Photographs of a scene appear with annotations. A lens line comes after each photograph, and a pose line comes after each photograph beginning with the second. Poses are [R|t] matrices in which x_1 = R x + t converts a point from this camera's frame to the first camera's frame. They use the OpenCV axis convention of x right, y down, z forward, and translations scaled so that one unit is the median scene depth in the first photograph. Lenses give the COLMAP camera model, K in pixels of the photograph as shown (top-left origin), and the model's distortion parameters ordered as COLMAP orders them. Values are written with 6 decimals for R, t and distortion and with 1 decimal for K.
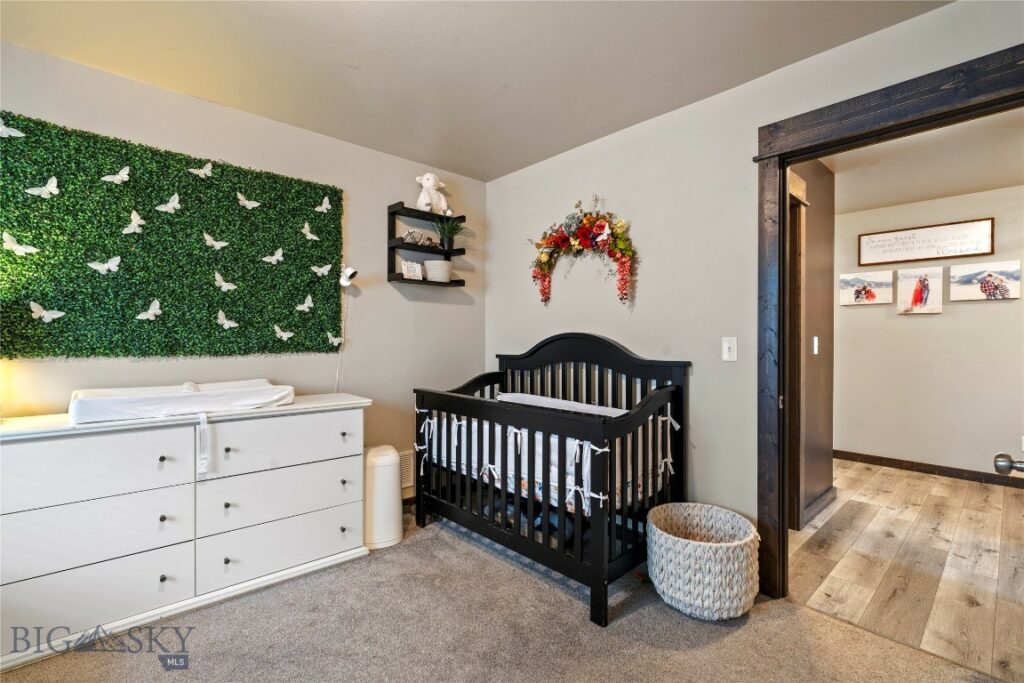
lens RADIAL K [[463.1, 0, 512.0], [0, 463.1, 341.5], [0, 0, 1]] dist [-0.002004, 0.000029]
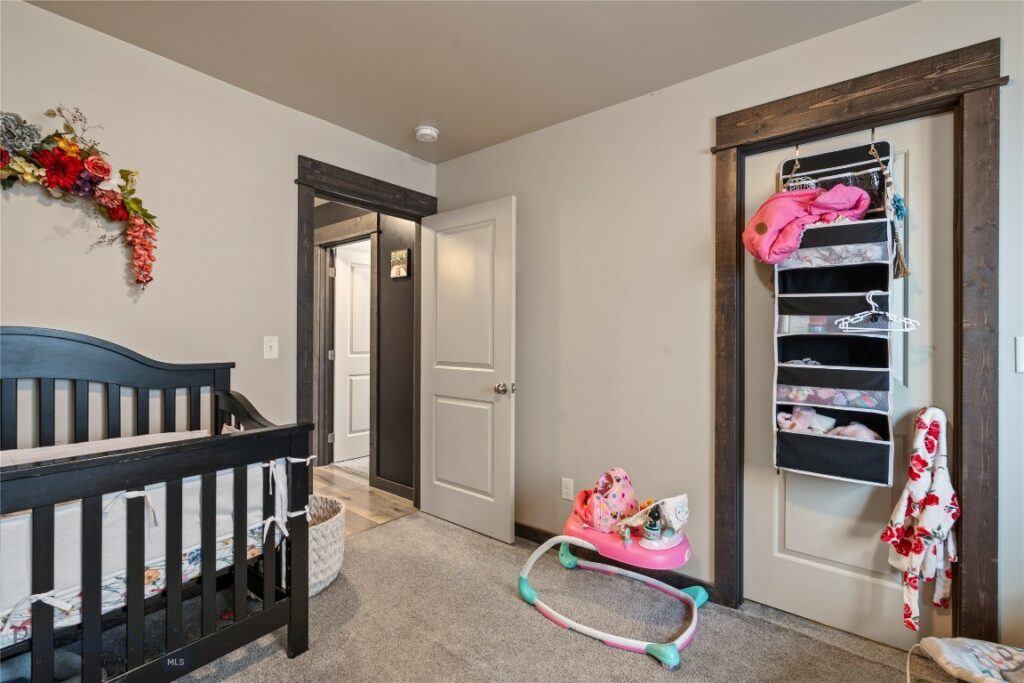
lens RADIAL K [[463.1, 0, 512.0], [0, 463.1, 341.5], [0, 0, 1]] dist [-0.002004, 0.000029]
pose [[-0.154116, -0.011550, 0.987985, -0.663356], [-0.001665, 0.999933, 0.011430, -0.010742], [-0.988051, 0.000117, -0.154125, 0.627635]]
